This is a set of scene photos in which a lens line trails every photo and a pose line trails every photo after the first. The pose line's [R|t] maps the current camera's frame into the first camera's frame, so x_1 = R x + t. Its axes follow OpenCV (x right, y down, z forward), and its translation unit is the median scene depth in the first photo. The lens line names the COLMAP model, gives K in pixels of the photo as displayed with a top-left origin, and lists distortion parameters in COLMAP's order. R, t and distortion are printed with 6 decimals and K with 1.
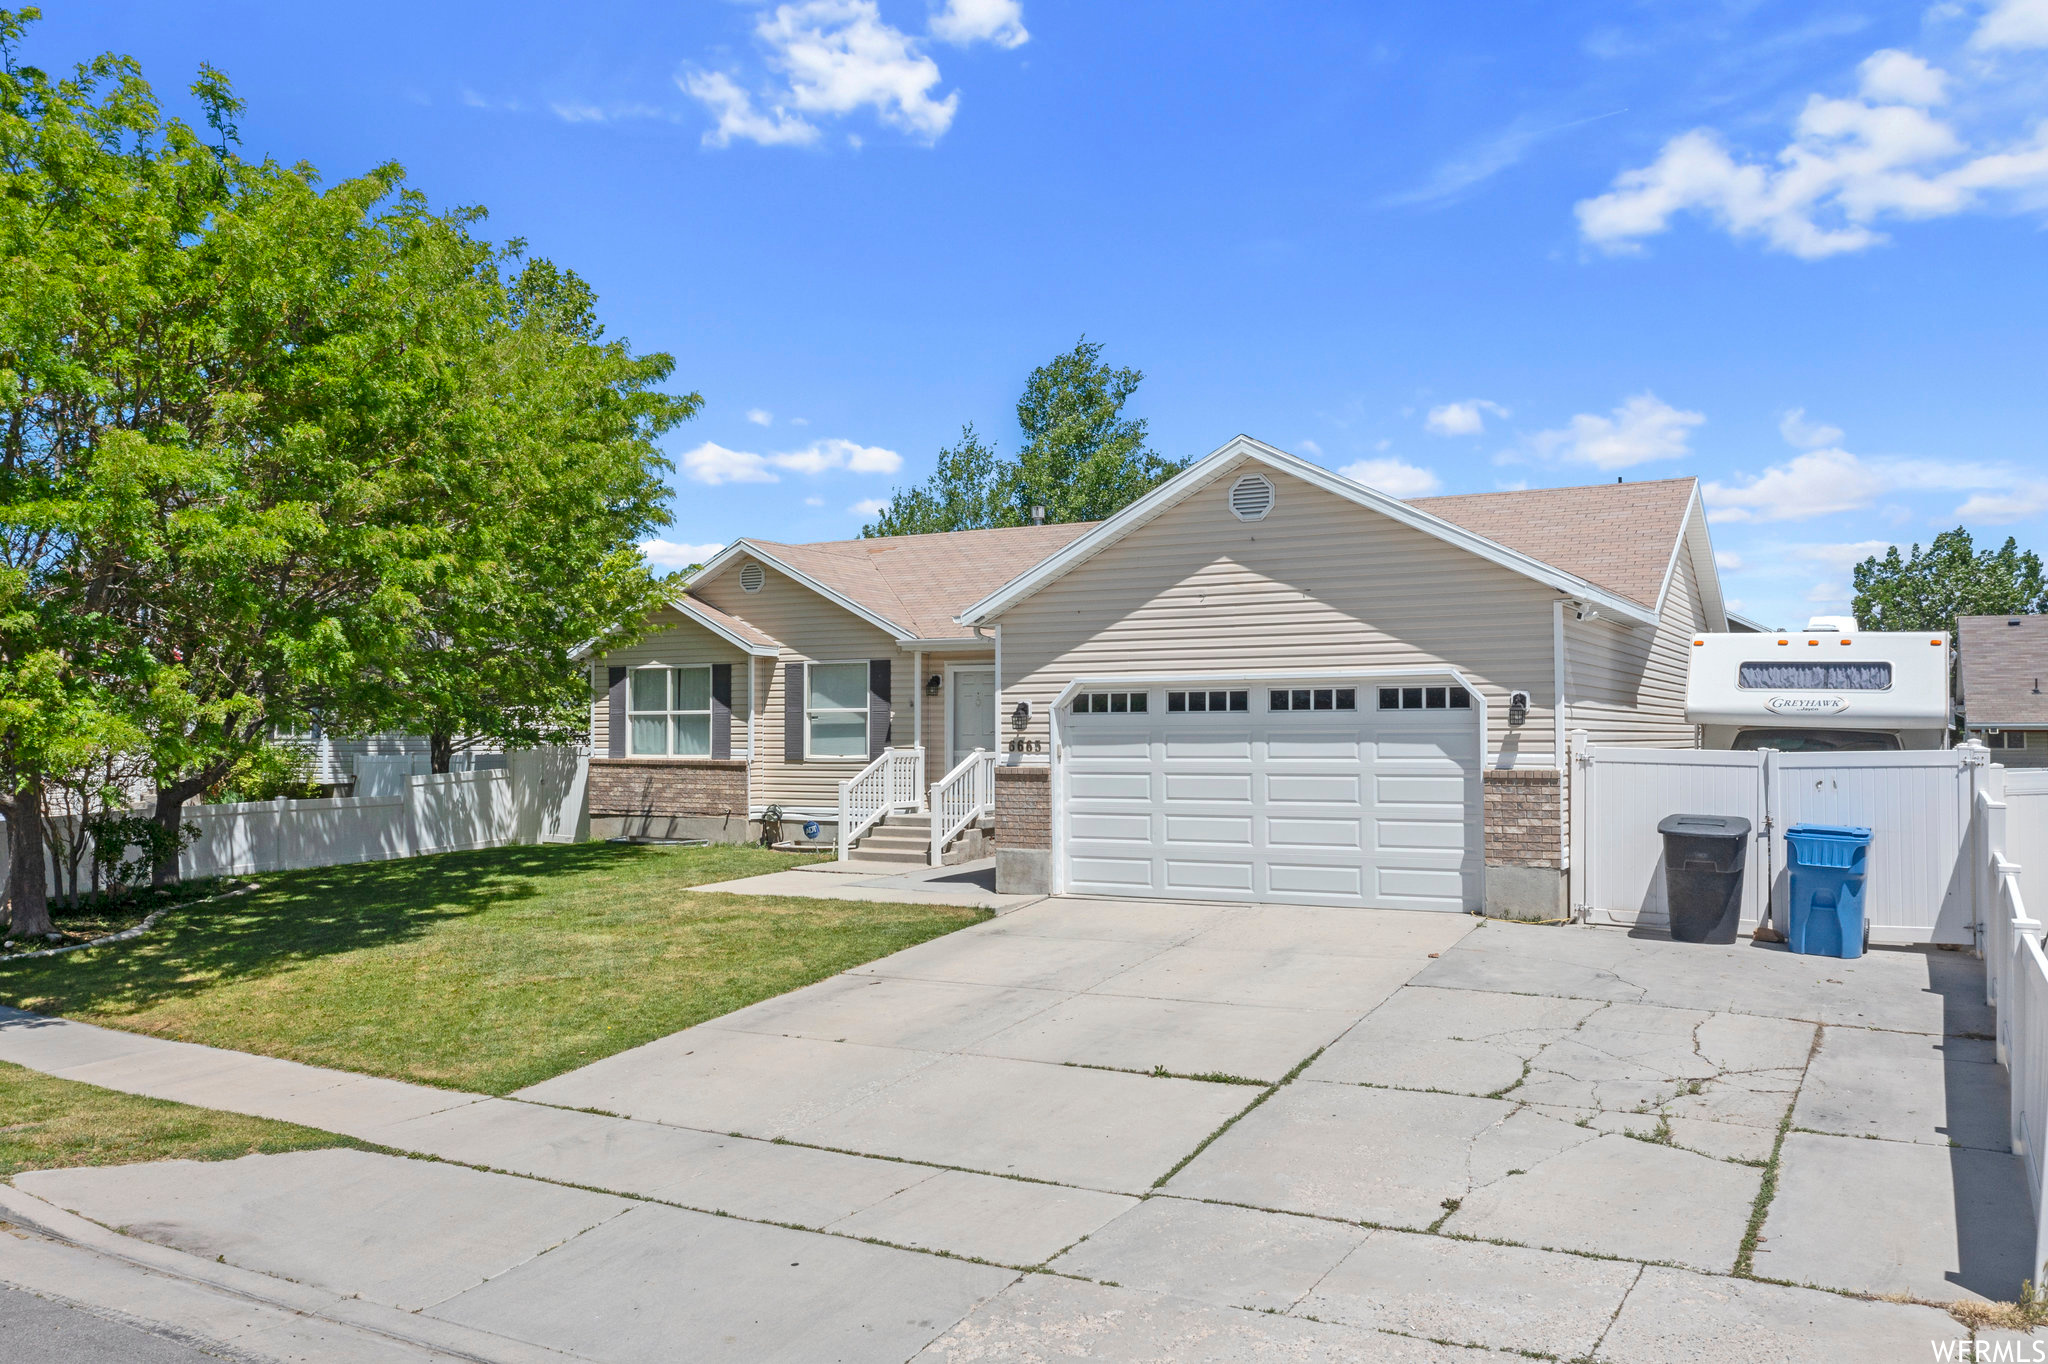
lens RADIAL K [[1659.7, 0, 1025.9], [0, 1659.7, 728.5], [0, 0, 1]] dist [-0.113206, -0.000152]
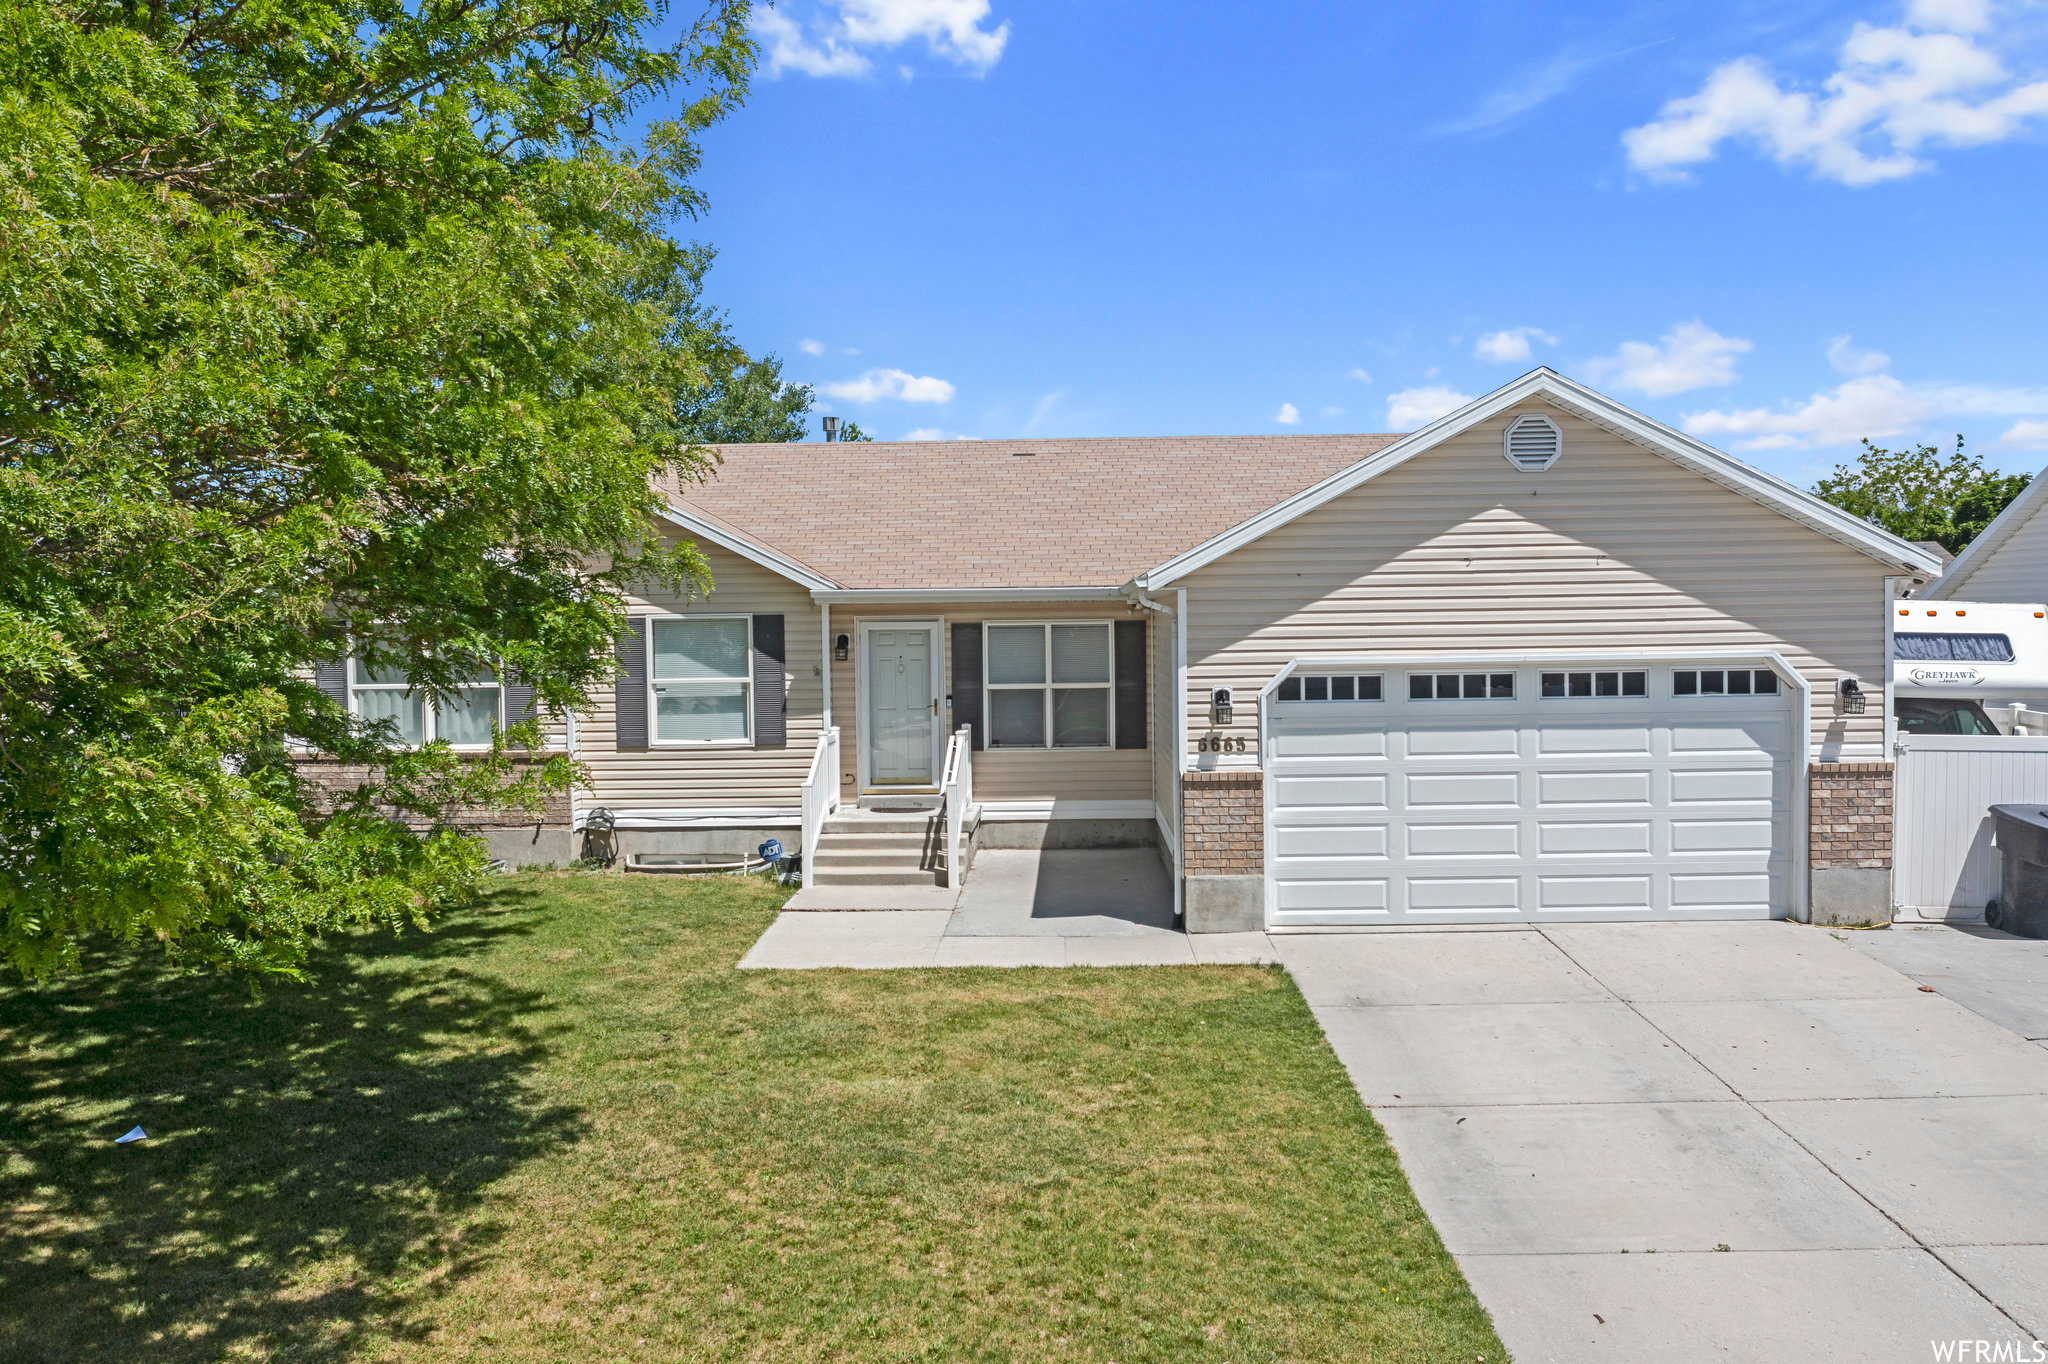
lens RADIAL K [[1699.9, 0, 1020.7], [0, 1699.9, 707.9], [0, 0, 1]] dist [-0.082863, -0.001744]
pose [[0.891664, -0.032767, 0.451509, -0.448905], [0.010969, 0.998648, 0.050810, -0.048619], [-0.452564, -0.040353, 0.890818, 0.330336]]
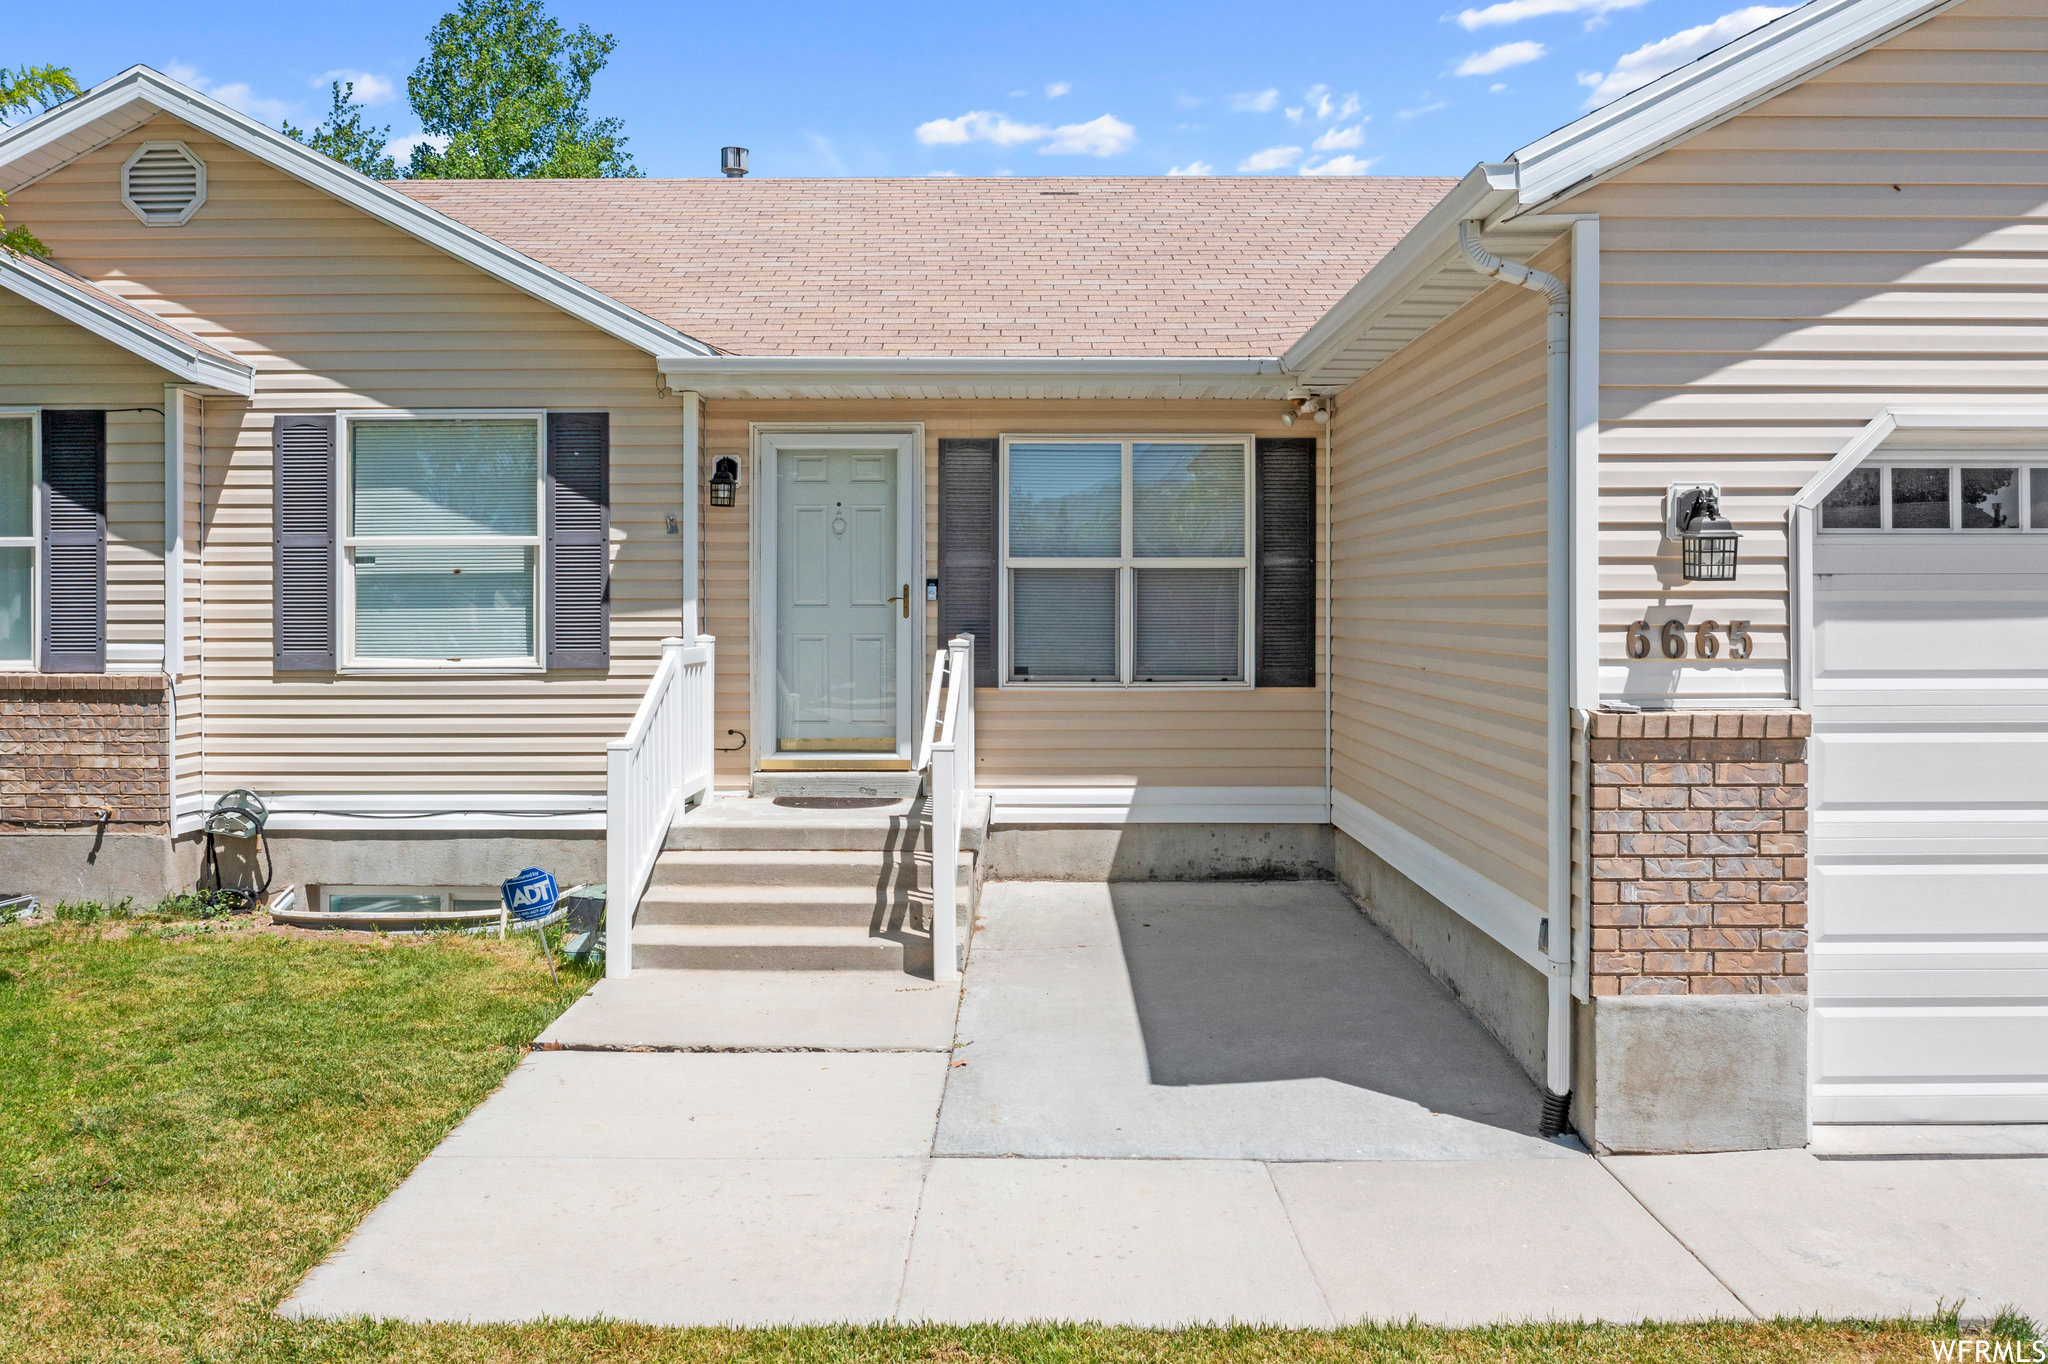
lens RADIAL K [[1701.7, 0, 1020.6], [0, 1701.7, 627.4], [0, 0, 1]] dist [-0.033831, 0.002658]
pose [[0.879425, -0.004276, 0.476018, -0.246367], [-0.002236, 0.999912, 0.013112, 0.004833], [-0.476032, -0.012596, 0.879338, 0.797838]]
